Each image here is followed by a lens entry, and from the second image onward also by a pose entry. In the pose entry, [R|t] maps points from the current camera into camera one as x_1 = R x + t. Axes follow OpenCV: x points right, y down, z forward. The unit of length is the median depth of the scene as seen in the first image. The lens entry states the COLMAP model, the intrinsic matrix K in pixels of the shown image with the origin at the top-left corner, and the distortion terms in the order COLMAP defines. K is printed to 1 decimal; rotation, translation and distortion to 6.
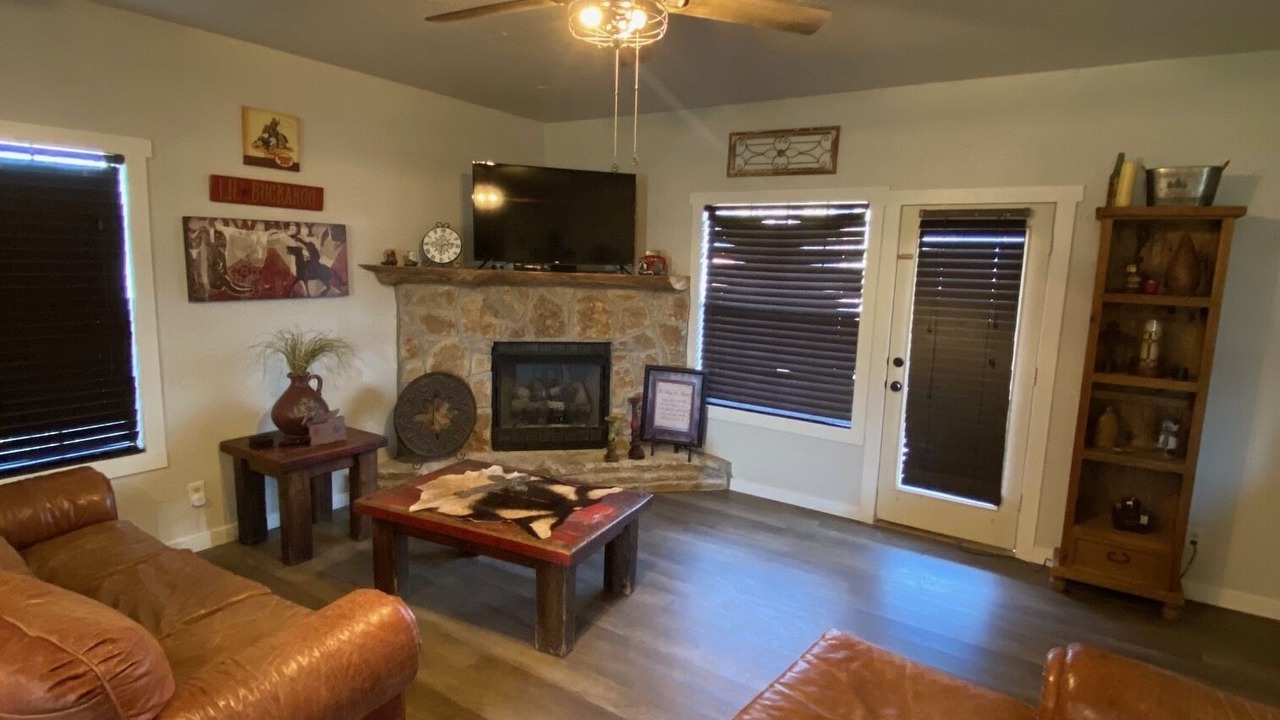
lens RADIAL K [[707.4, 0, 641.0], [0, 707.4, 359.9], [0, 0, 1]] dist [0.017604, -0.022937]
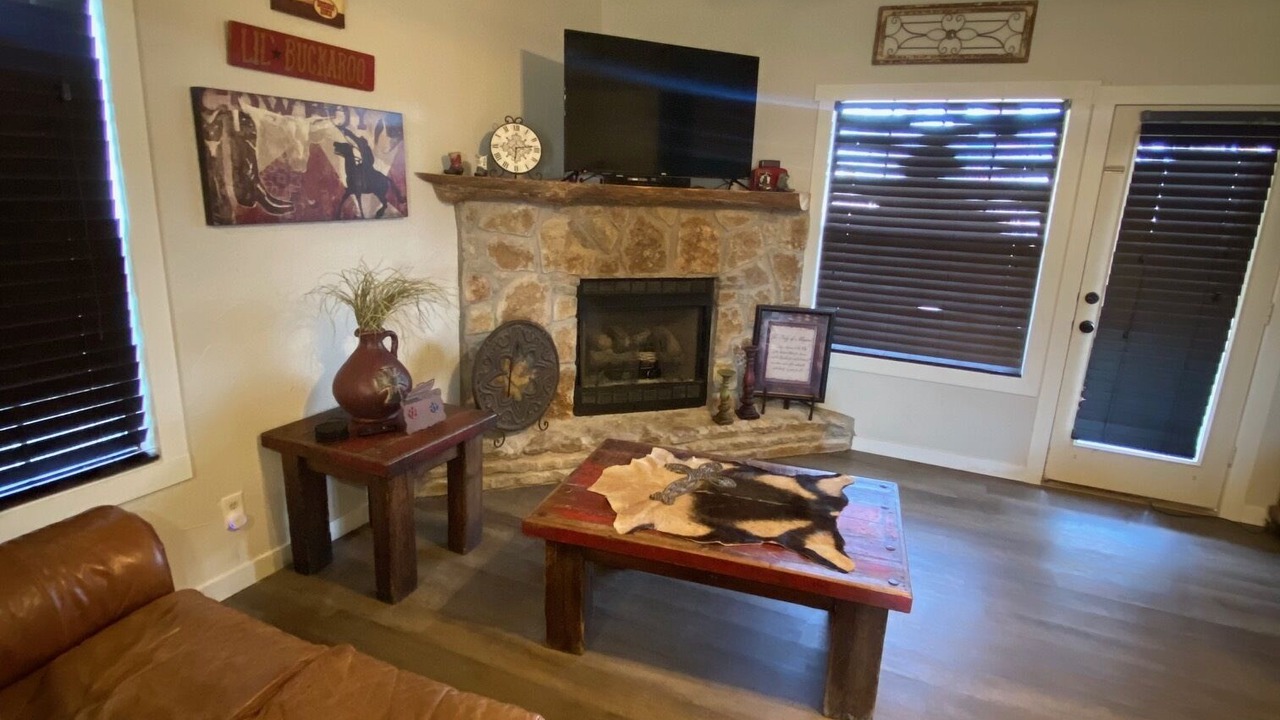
lens RADIAL K [[707.4, 0, 637.4], [0, 707.4, 365.6], [0, 0, 1]] dist [0.017604, -0.022937]
pose [[0.987744, -0.031401, 0.152894, -0.313453], [0.014324, 0.993657, 0.111533, -0.019278], [-0.155426, -0.107976, 0.981929, 0.259720]]
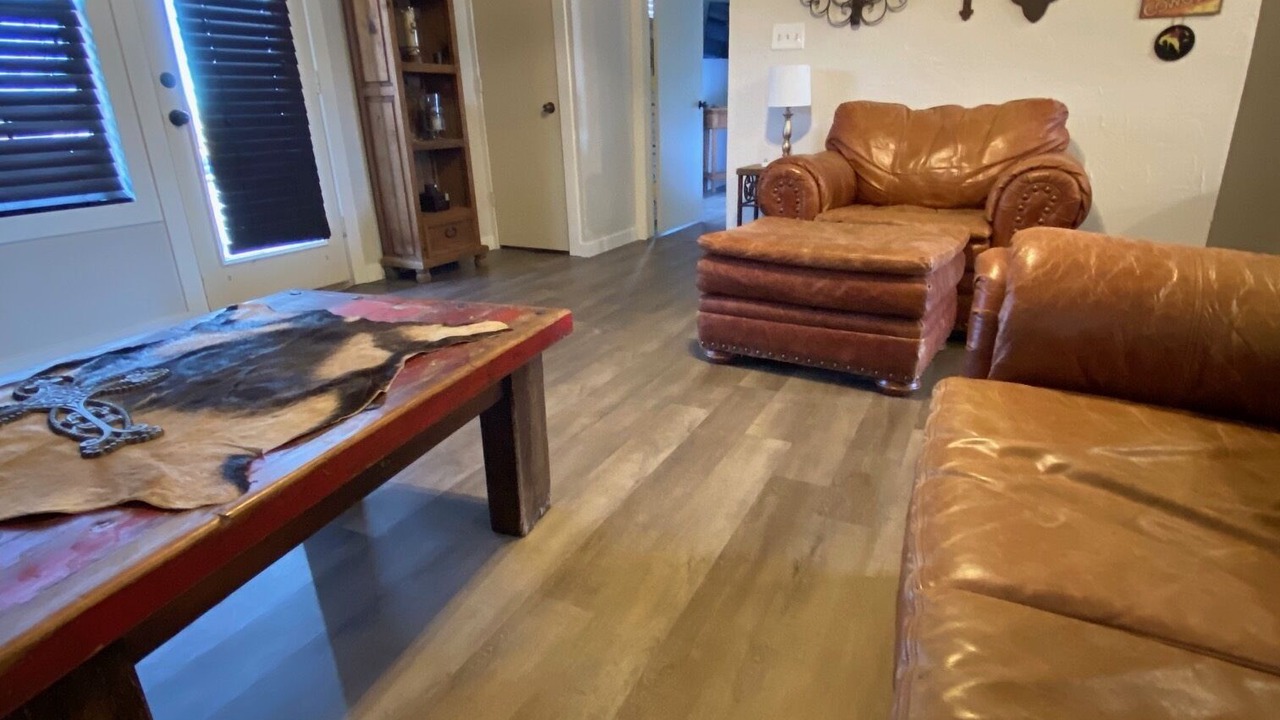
lens RADIAL K [[707.4, 0, 641.9], [0, 707.4, 355.6], [0, 0, 1]] dist [0.017604, -0.022937]
pose [[-0.120791, -0.347231, 0.929968, -0.425889], [0.169345, 0.915887, 0.363970, 0.077841], [-0.978127, 0.201450, -0.051829, 0.663217]]
